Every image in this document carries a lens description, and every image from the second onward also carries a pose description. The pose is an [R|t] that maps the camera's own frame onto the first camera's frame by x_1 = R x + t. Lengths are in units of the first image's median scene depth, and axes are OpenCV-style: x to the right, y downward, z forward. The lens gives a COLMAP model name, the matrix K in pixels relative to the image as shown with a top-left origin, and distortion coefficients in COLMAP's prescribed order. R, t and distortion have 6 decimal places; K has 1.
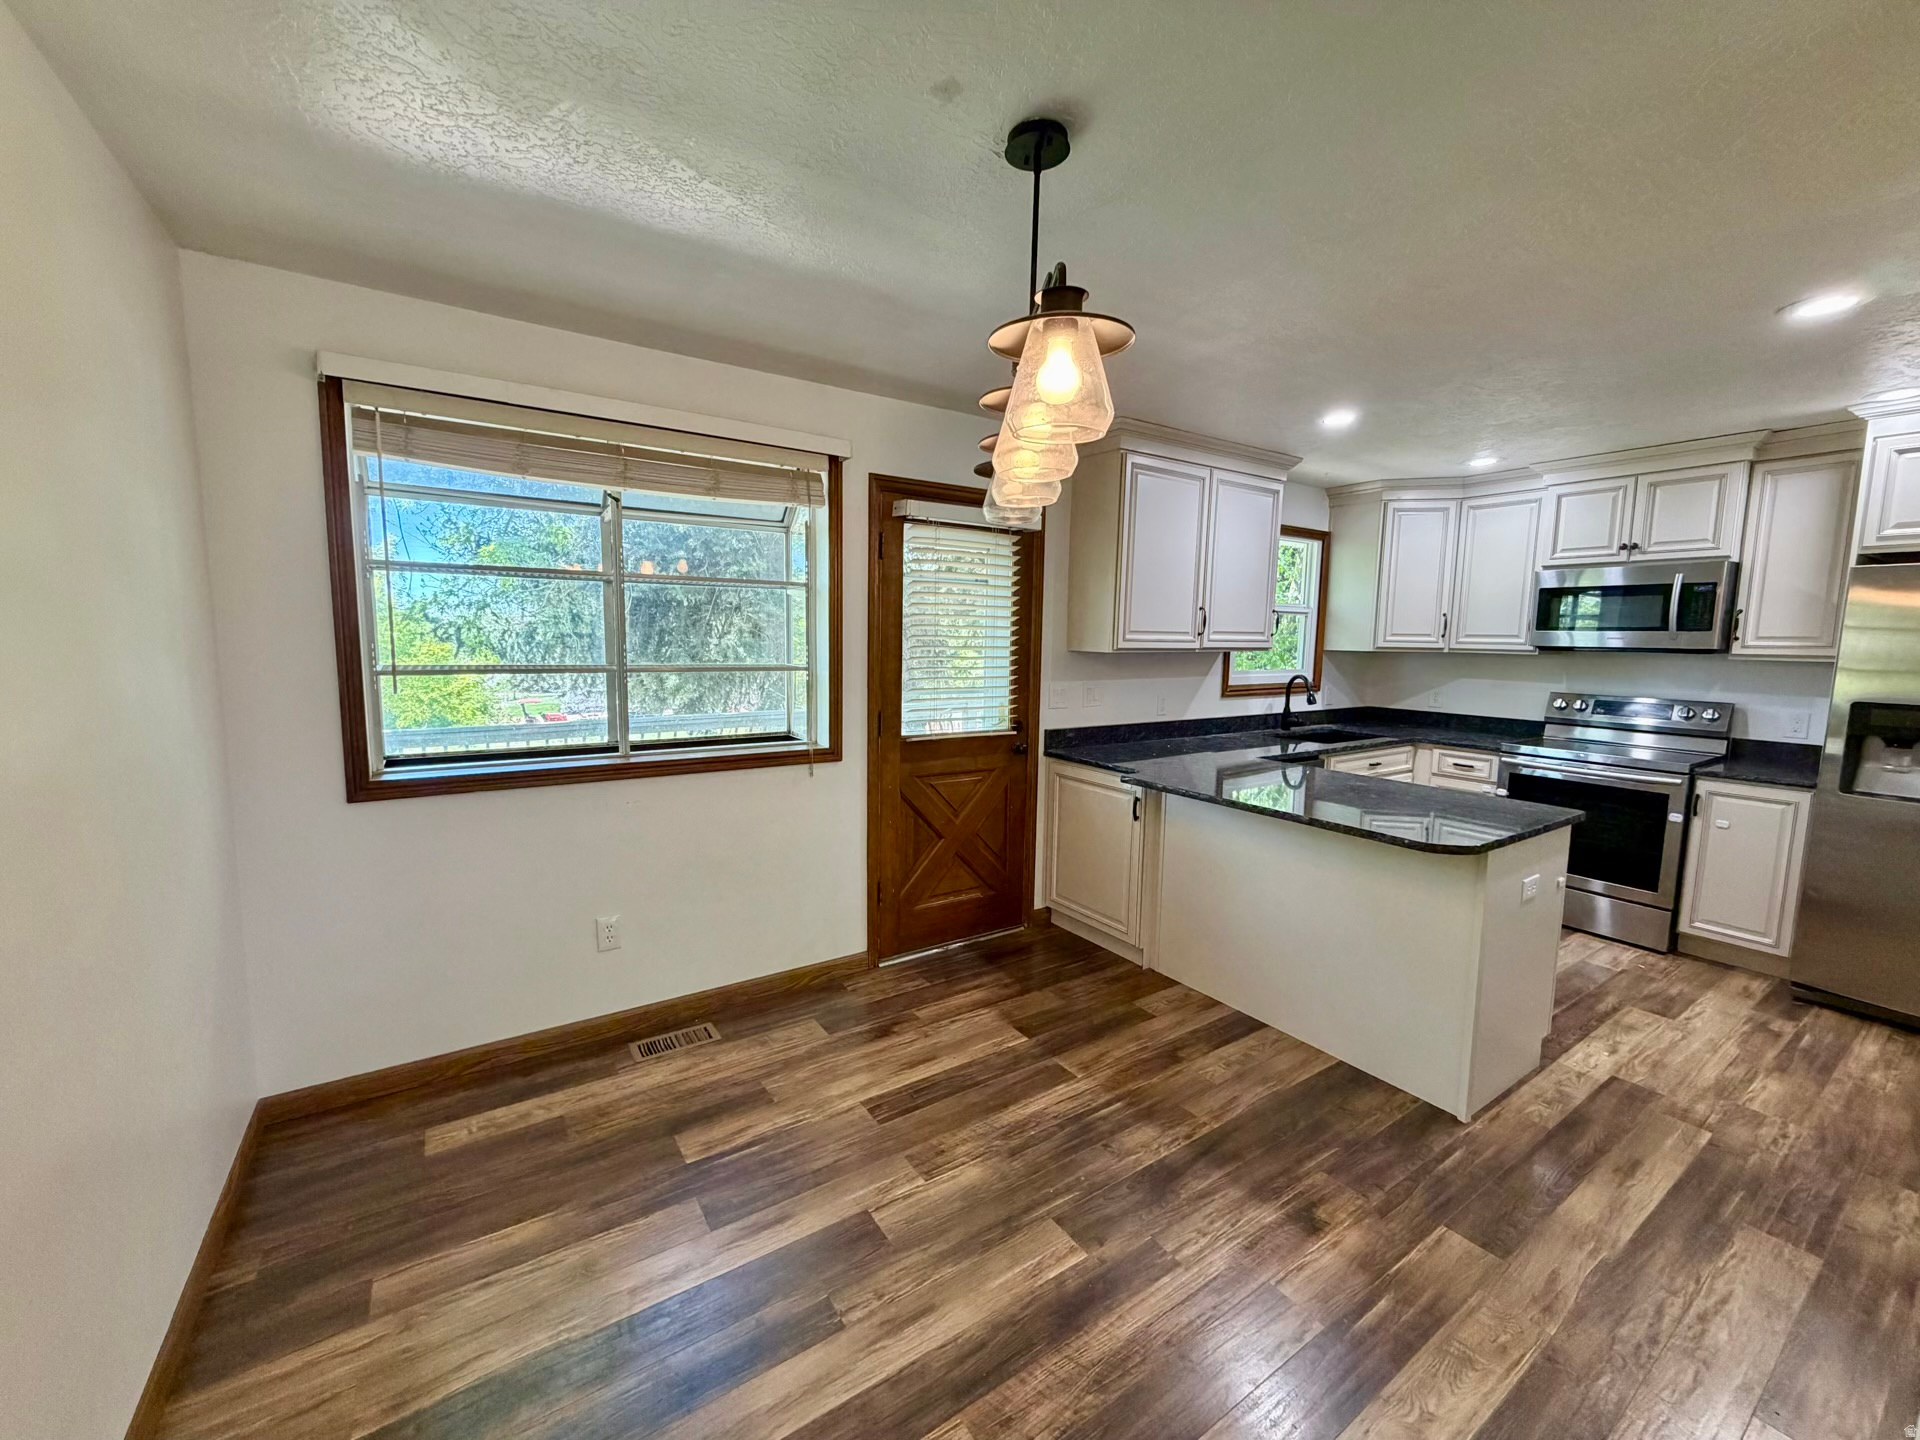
lens RADIAL K [[761.6, 0, 954.0], [0, 761.6, 716.0], [0, 0, 1]] dist [-0.000154, 0.000001]
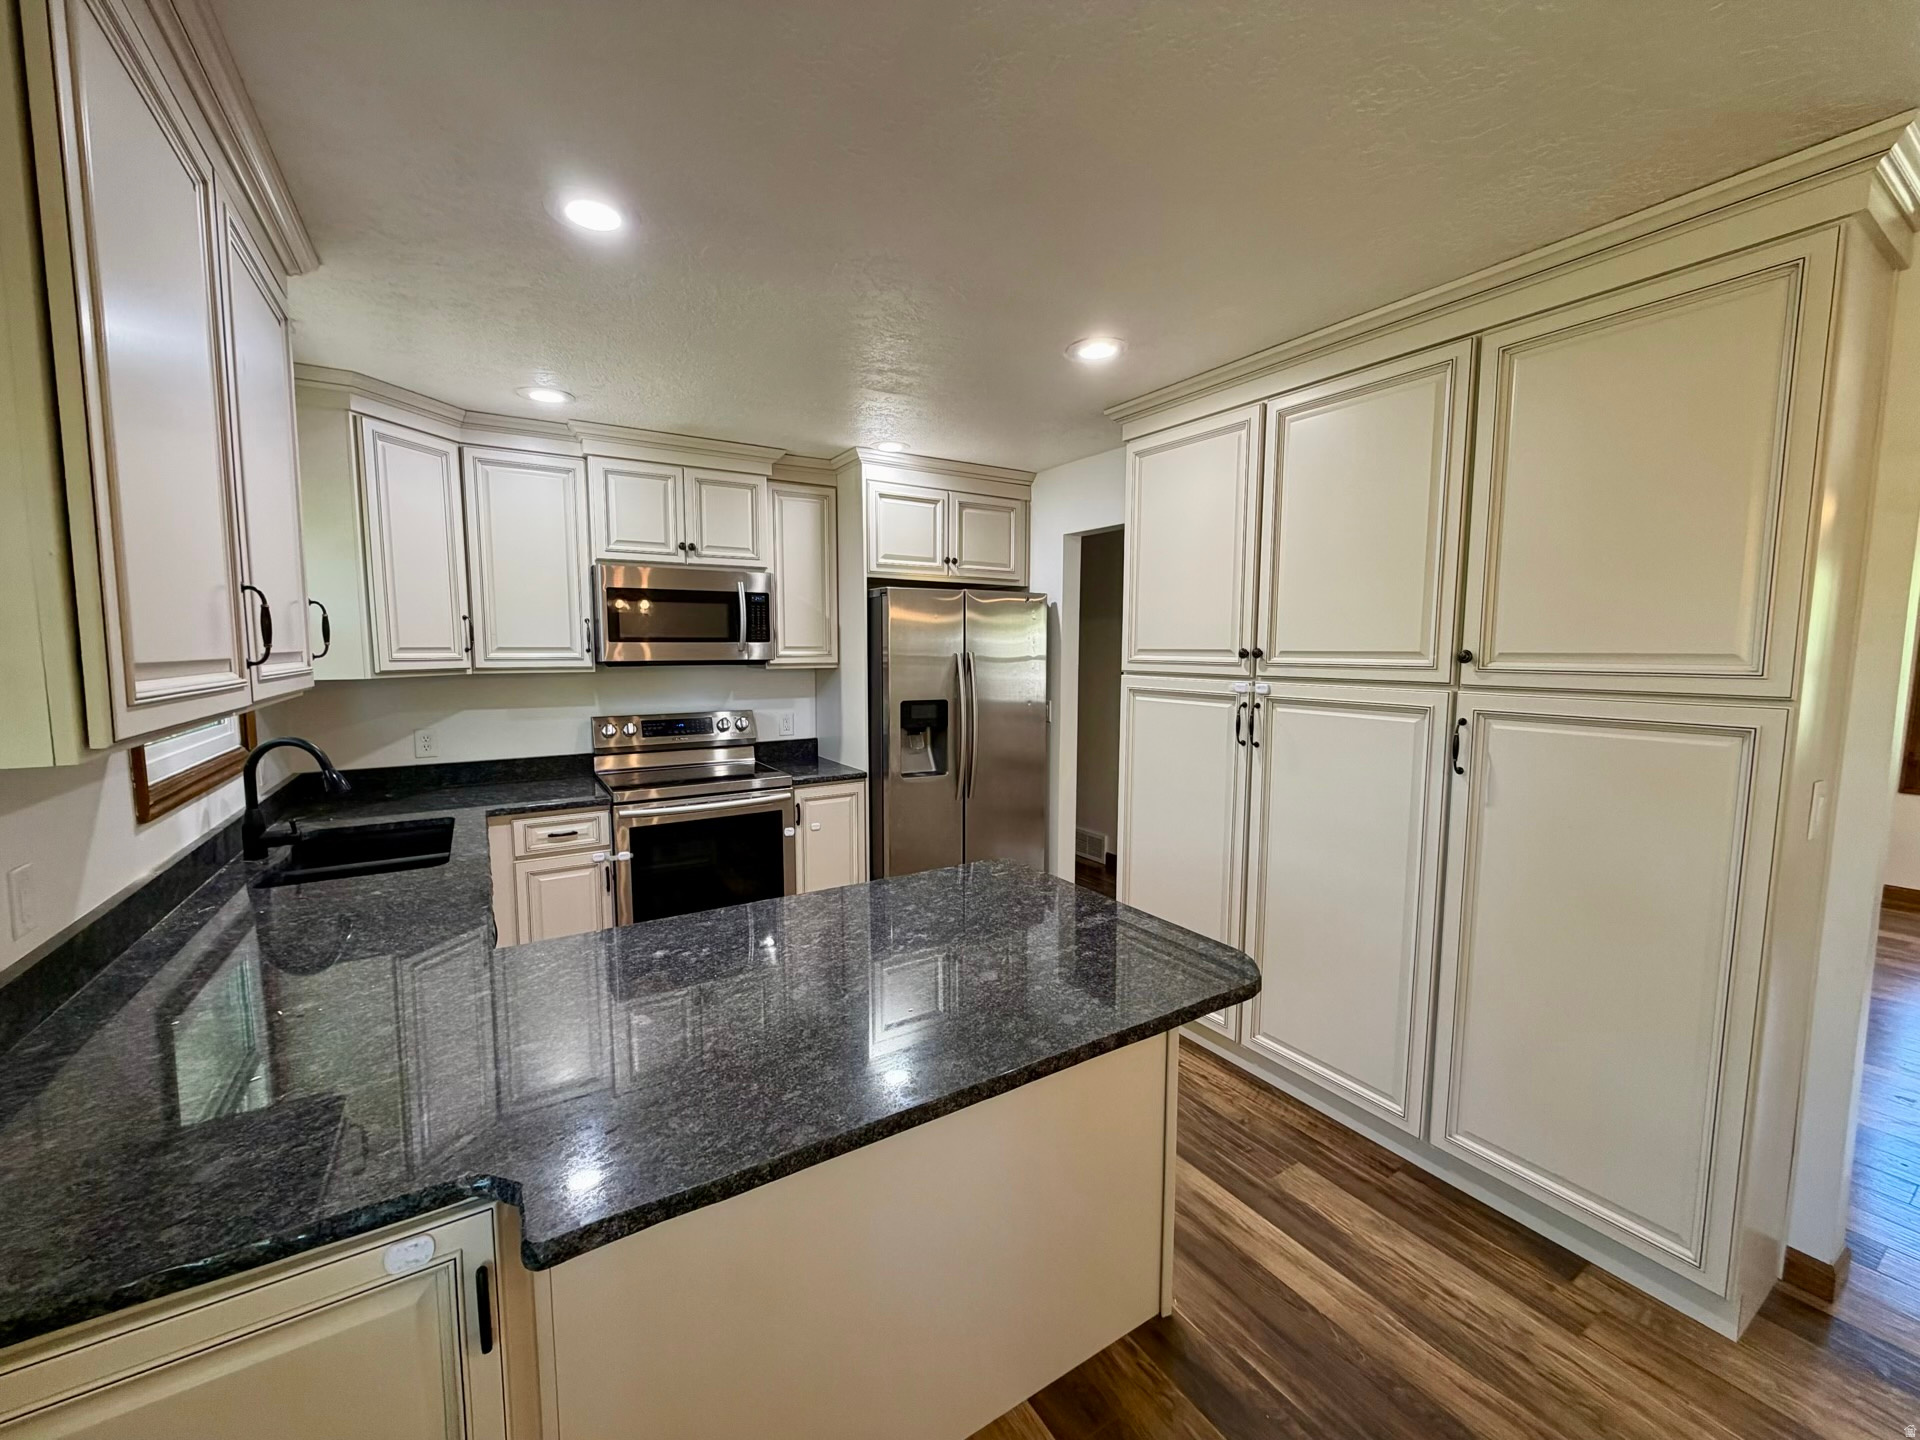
lens RADIAL K [[761.6, 0, 954.0], [0, 761.6, 716.0], [0, 0, 1]] dist [-0.000154, 0.000001]
pose [[0.031362, -0.107663, 0.993693, -0.005278], [0.108198, 0.988705, 0.103708, -0.088240], [-0.993635, 0.104263, 0.042657, 0.692132]]
